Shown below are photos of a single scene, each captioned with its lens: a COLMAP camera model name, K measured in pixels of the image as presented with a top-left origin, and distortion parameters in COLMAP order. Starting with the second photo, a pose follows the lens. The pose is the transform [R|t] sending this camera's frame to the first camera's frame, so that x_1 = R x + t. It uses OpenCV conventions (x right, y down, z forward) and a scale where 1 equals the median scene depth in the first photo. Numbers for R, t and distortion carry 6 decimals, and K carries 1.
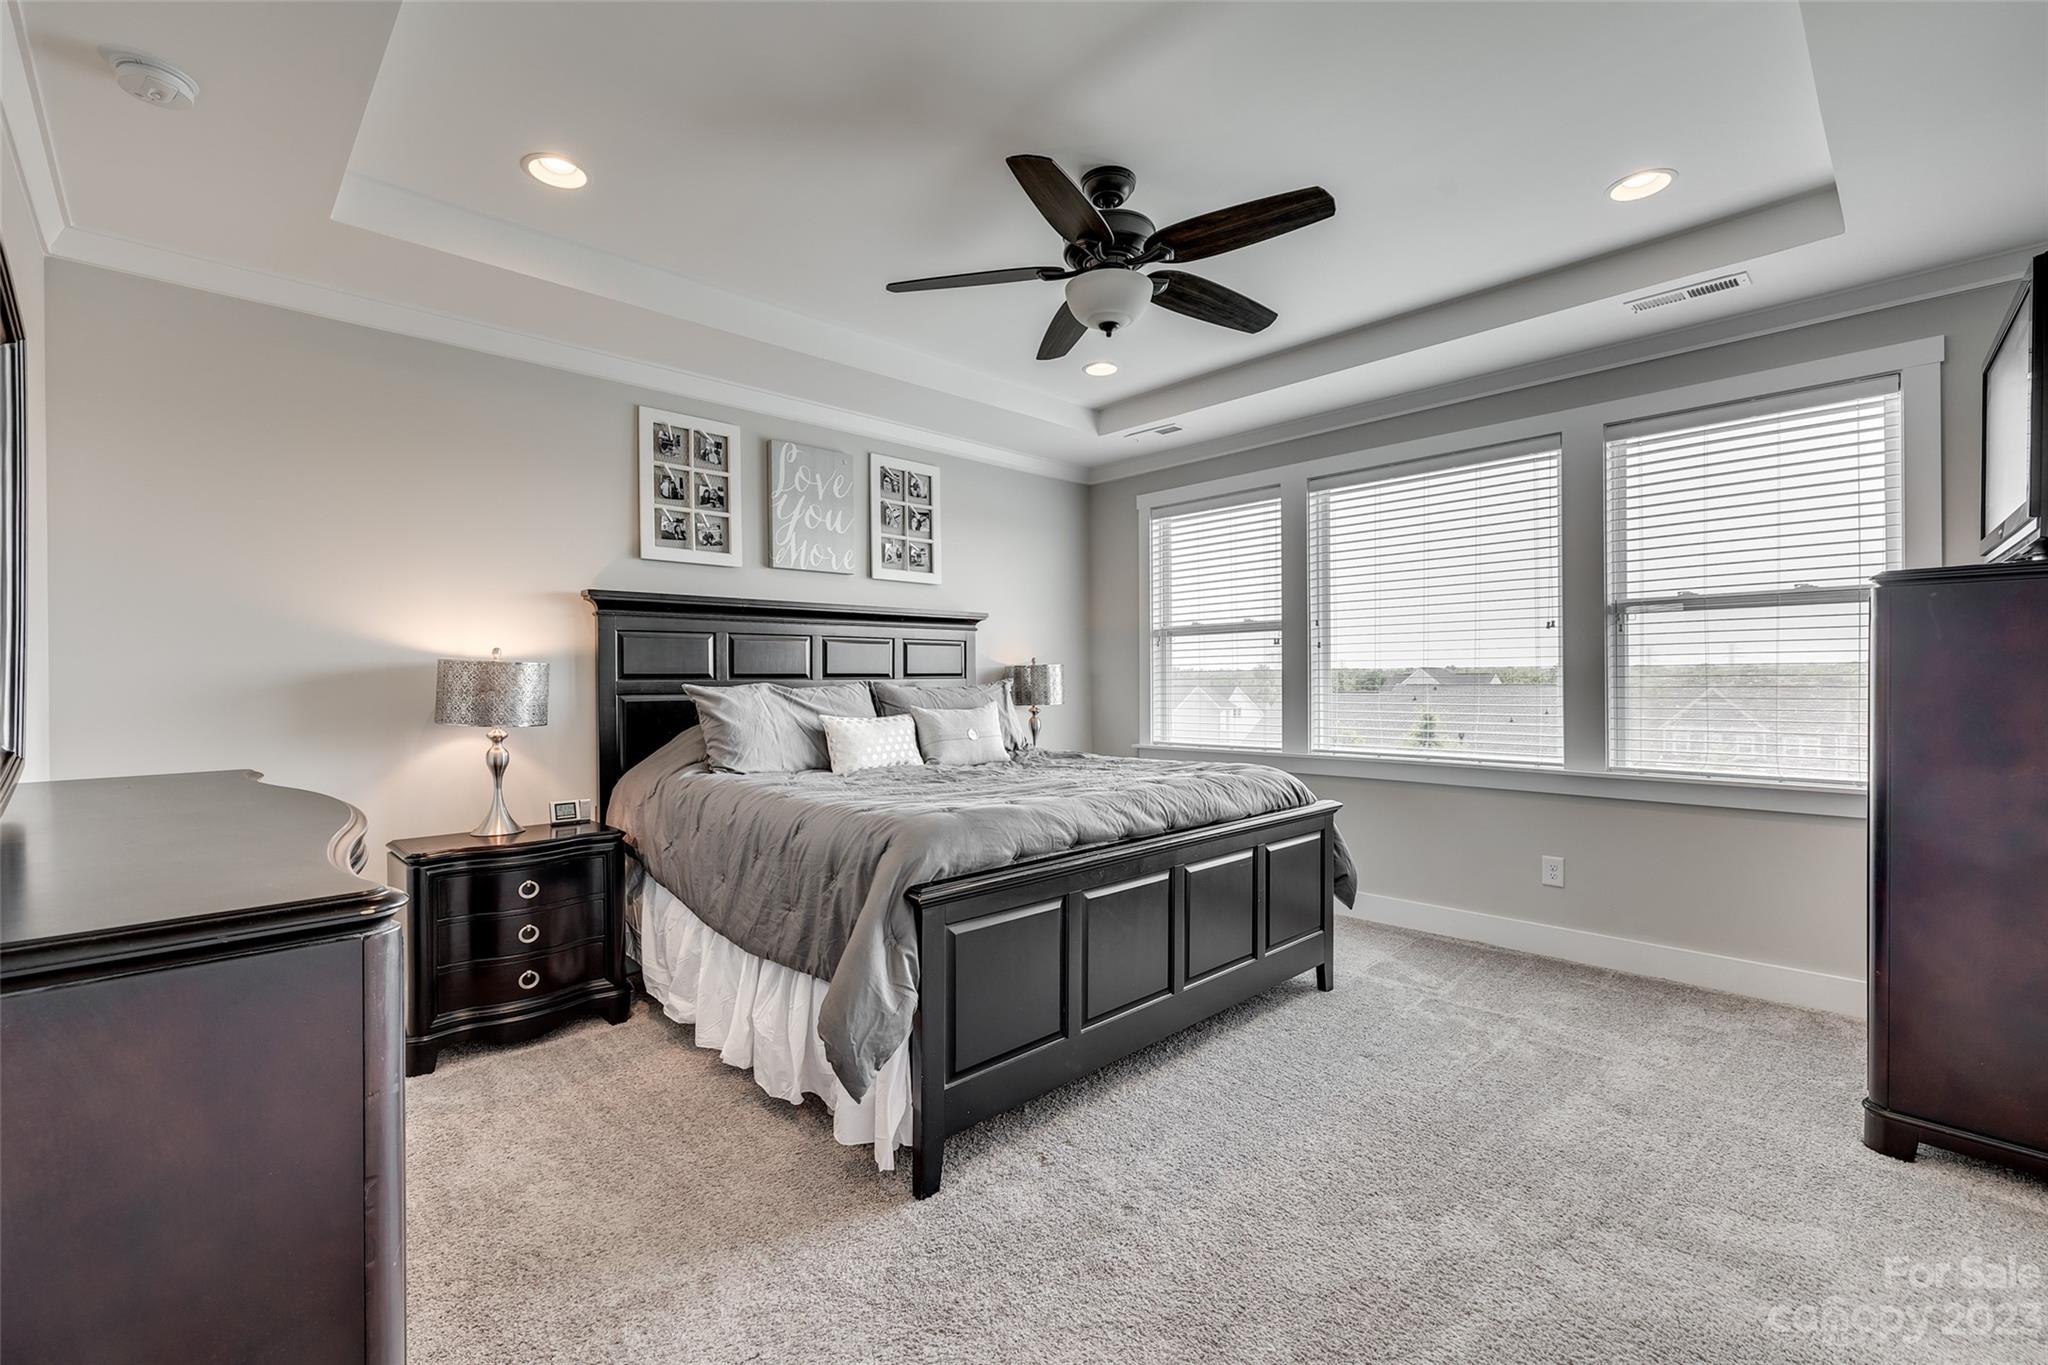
lens RADIAL K [[870.2, 0, 1022.5], [0, 870.2, 696.3], [0, 0, 1]] dist [-0.000466, -0.000034]
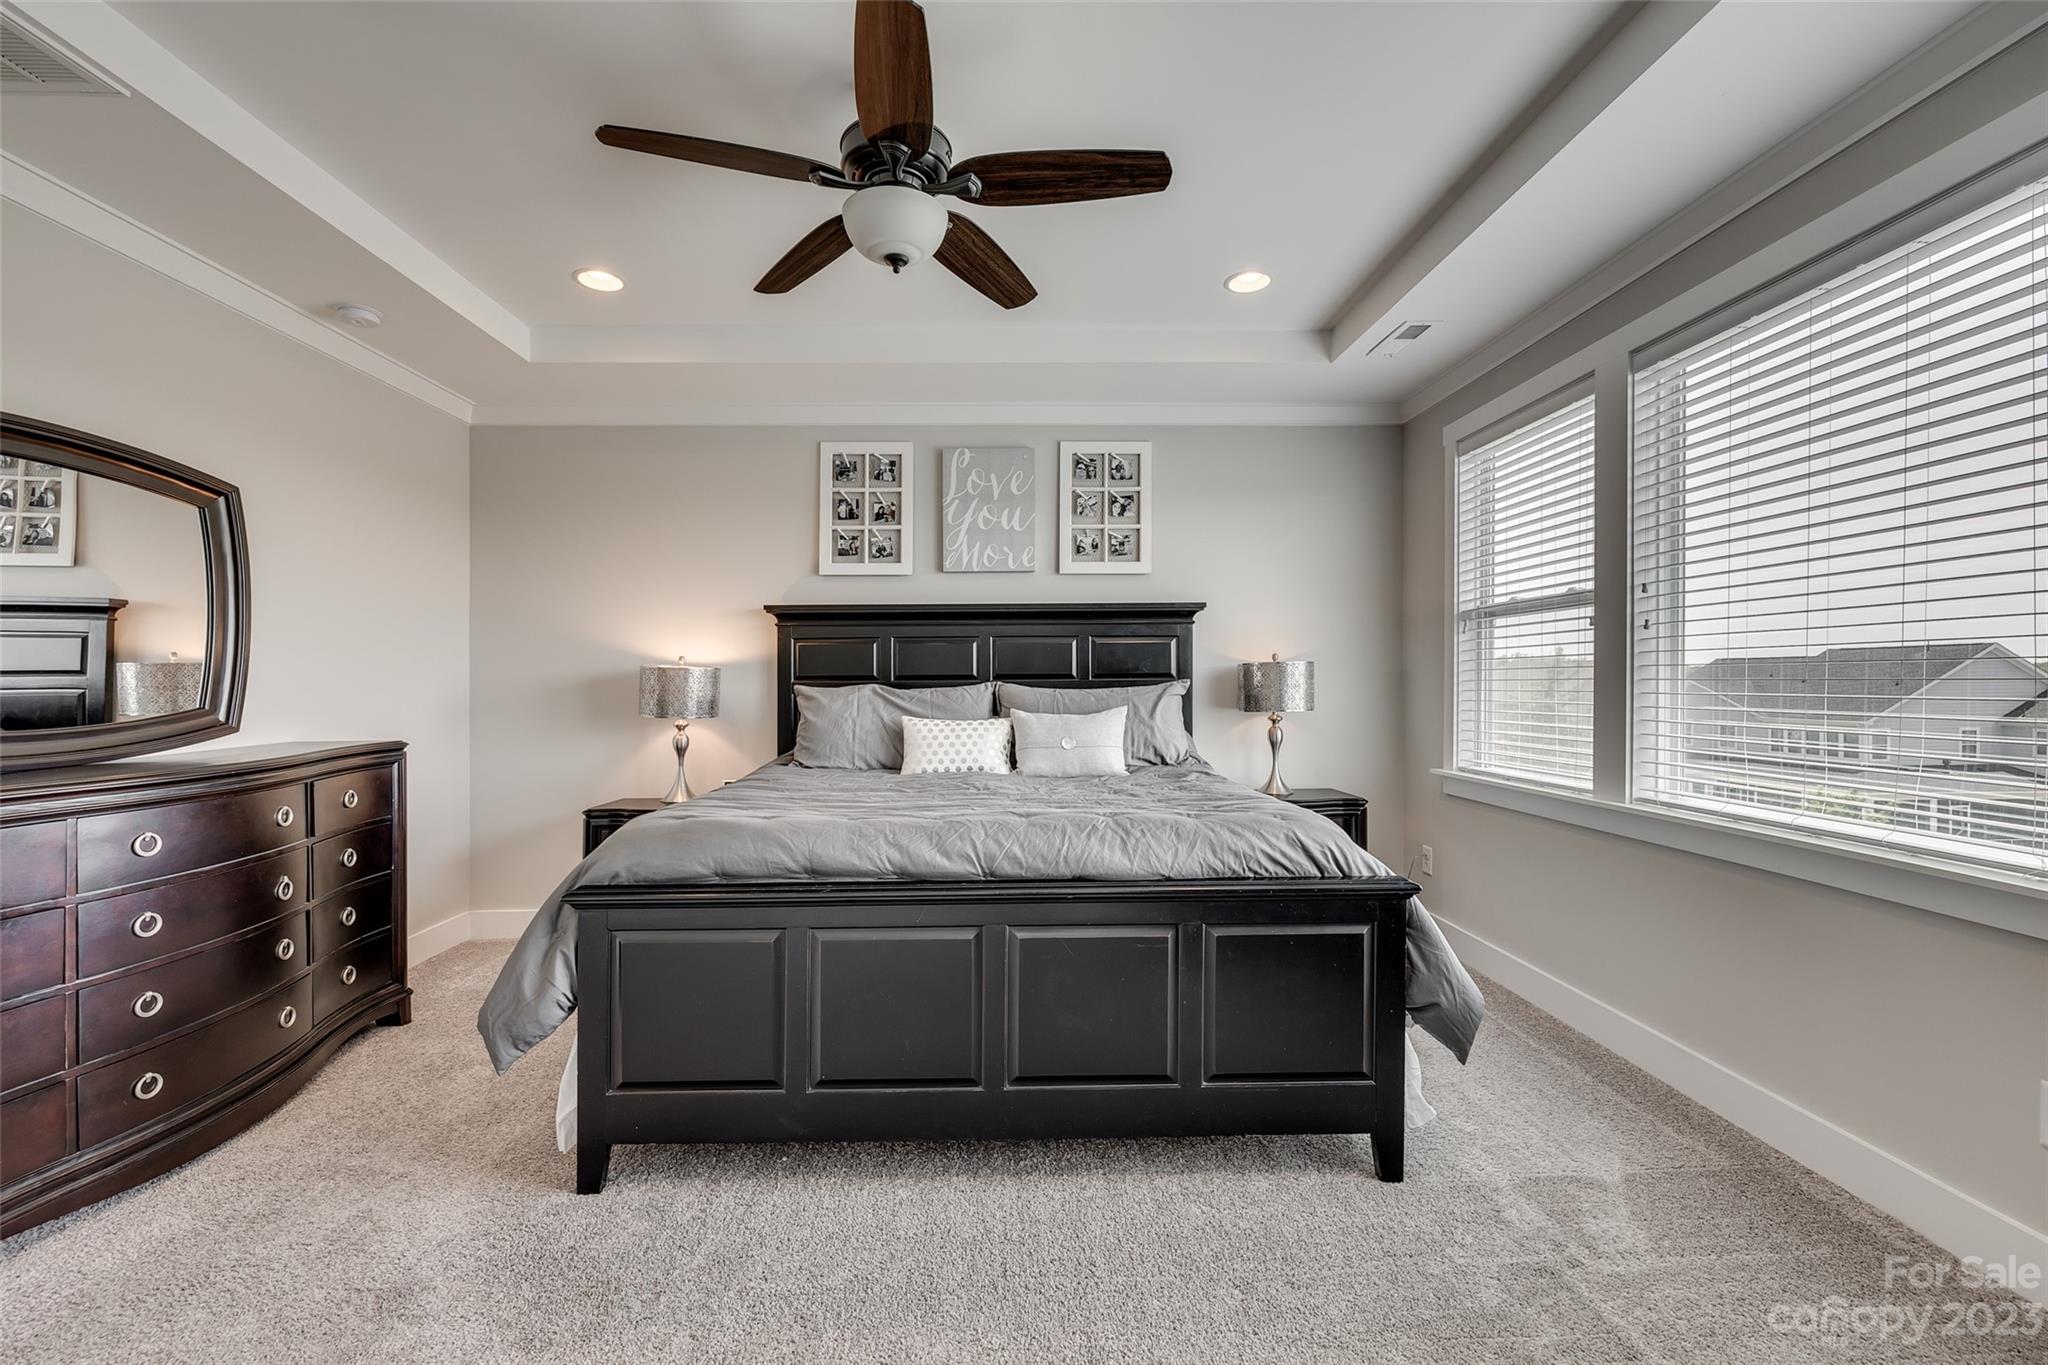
lens RADIAL K [[870.2, 0, 1011.1], [0, 870.2, 686.2], [0, 0, 1]] dist [-0.000466, -0.000034]
pose [[0.738816, 0.007167, -0.673870, 0.423851], [-0.011992, 0.999925, -0.002514, -0.009342], [0.673801, 0.009939, 0.738846, 0.261457]]
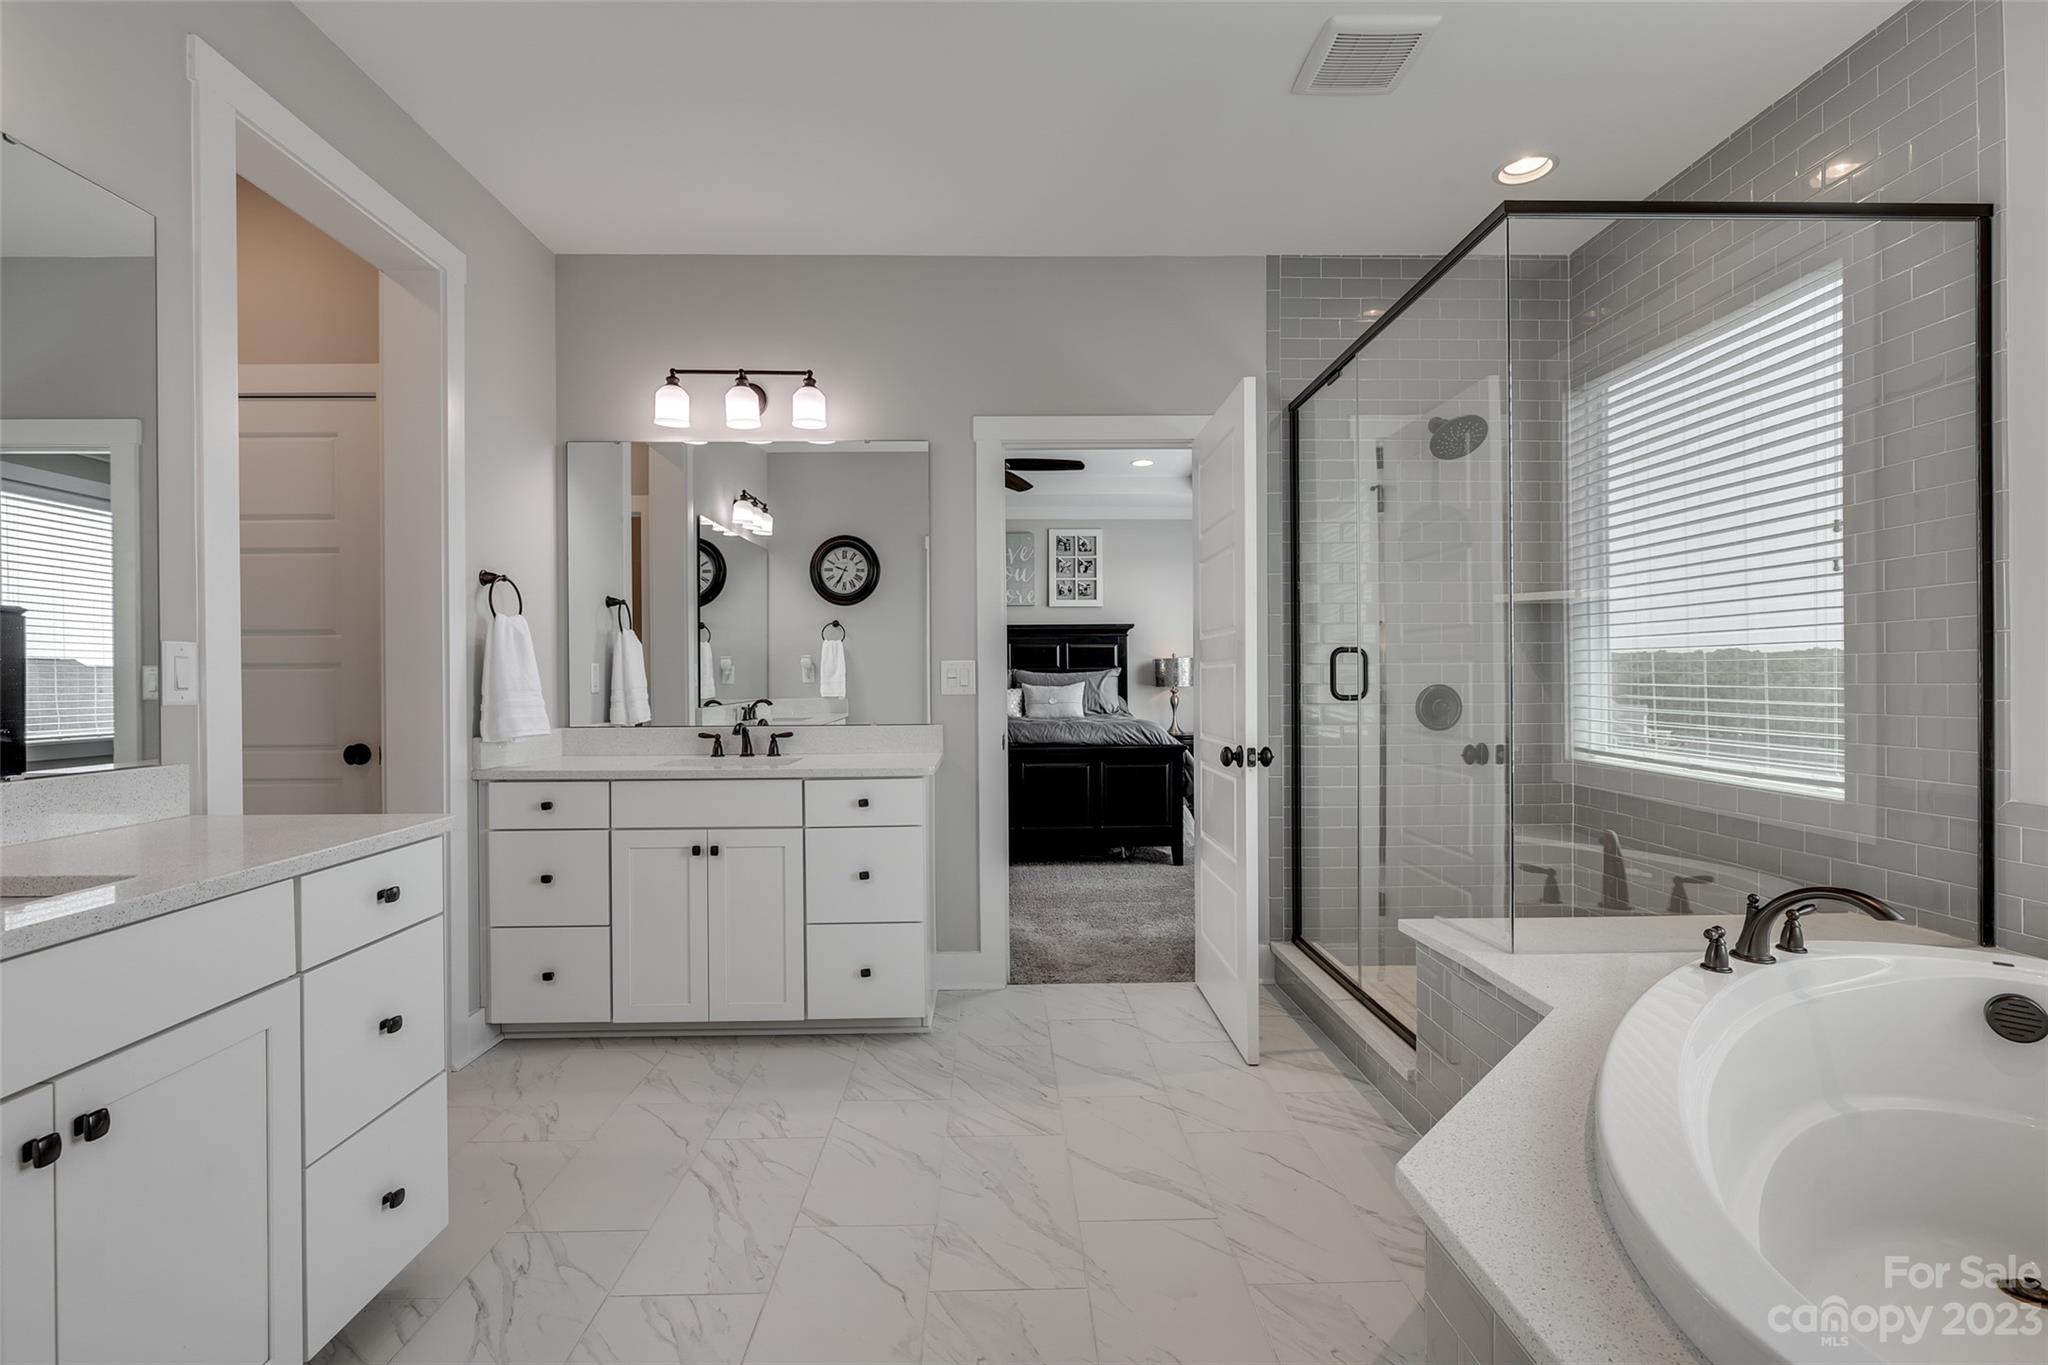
lens RADIAL K [[960.8, 0, 1012.5], [0, 960.8, 683.0], [0, 0, 1]] dist [-0.006096, -0.000910]
pose [[0.743073, -0.000051, -0.669211, 0.959981], [-0.008735, 0.999914, -0.009776, 0.023935], [0.669154, 0.013109, 0.743008, -0.365029]]
